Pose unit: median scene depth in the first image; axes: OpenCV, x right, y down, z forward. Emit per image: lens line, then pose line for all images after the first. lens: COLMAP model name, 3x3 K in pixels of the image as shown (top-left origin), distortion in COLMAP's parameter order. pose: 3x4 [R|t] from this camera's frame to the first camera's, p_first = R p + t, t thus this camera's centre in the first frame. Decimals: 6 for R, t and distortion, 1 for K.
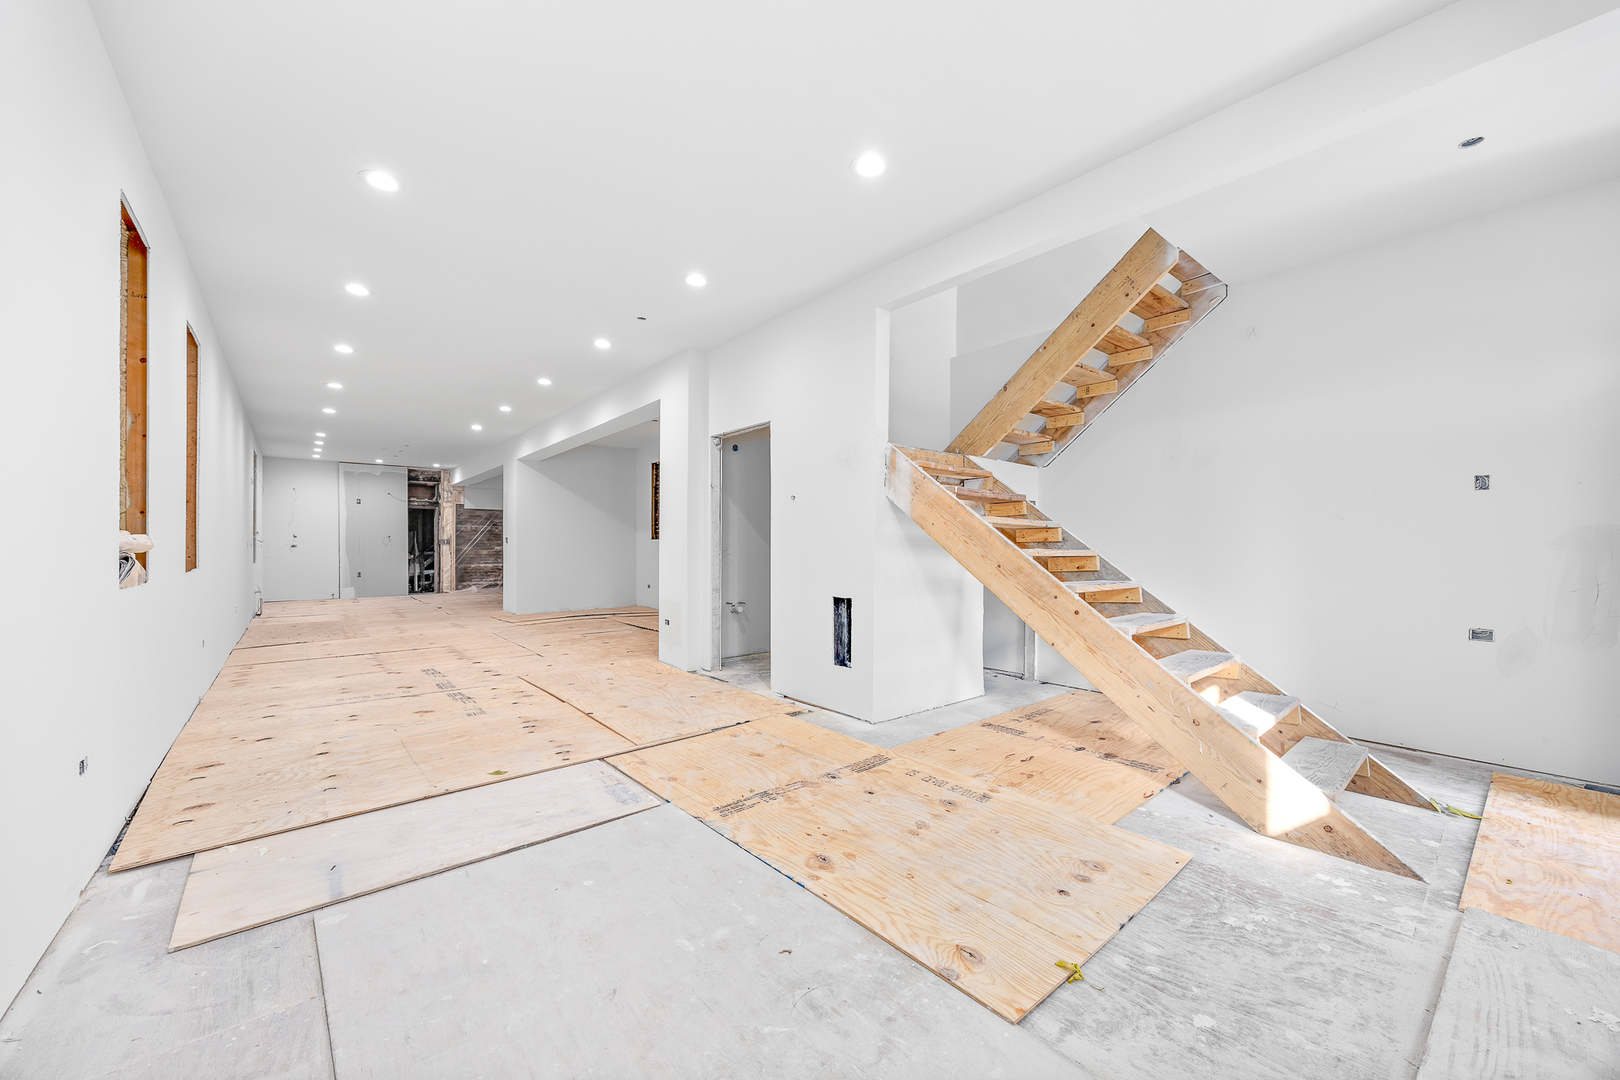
lens RADIAL K [[624.1, 0, 812.8], [0, 624.1, 544.1], [0, 0, 1]] dist [0.000772, 0.000012]
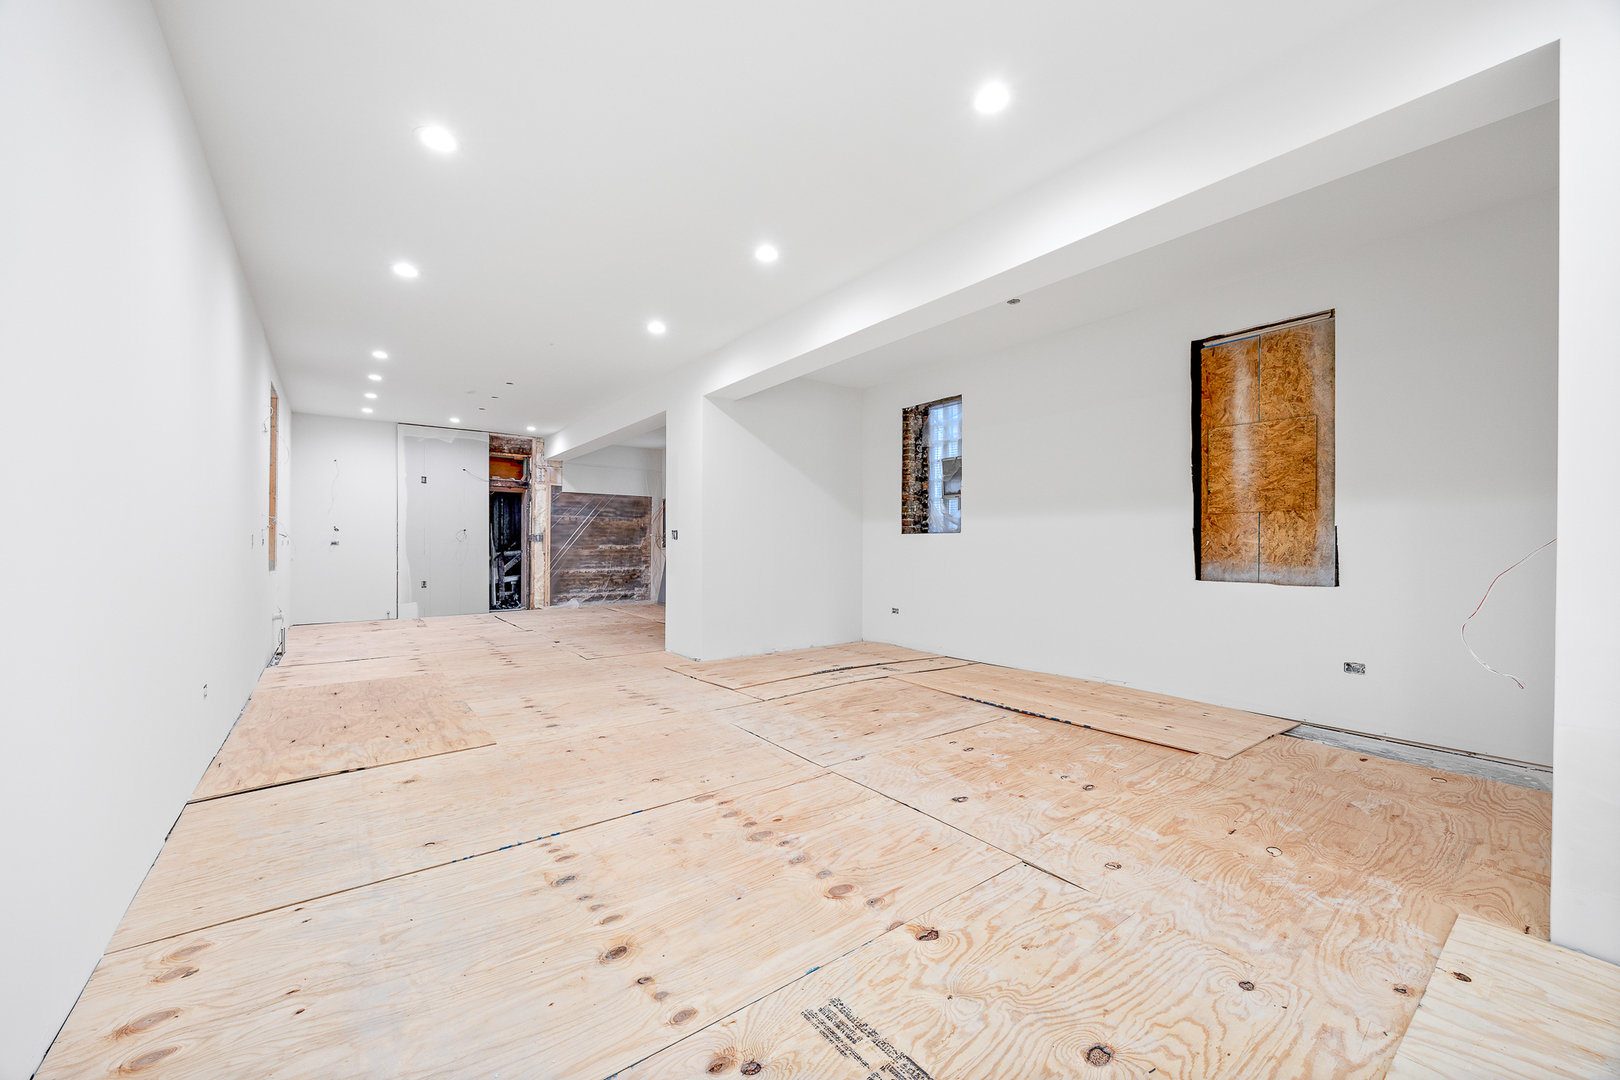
lens RADIAL K [[624.1, 0, 807.9], [0, 624.1, 539.7], [0, 0, 1]] dist [0.000772, 0.000012]
pose [[0.999030, 0.002343, -0.043963, -0.247346], [-0.002547, 0.999986, -0.004593, 0.000819], [0.043952, 0.004701, 0.999023, 0.297001]]
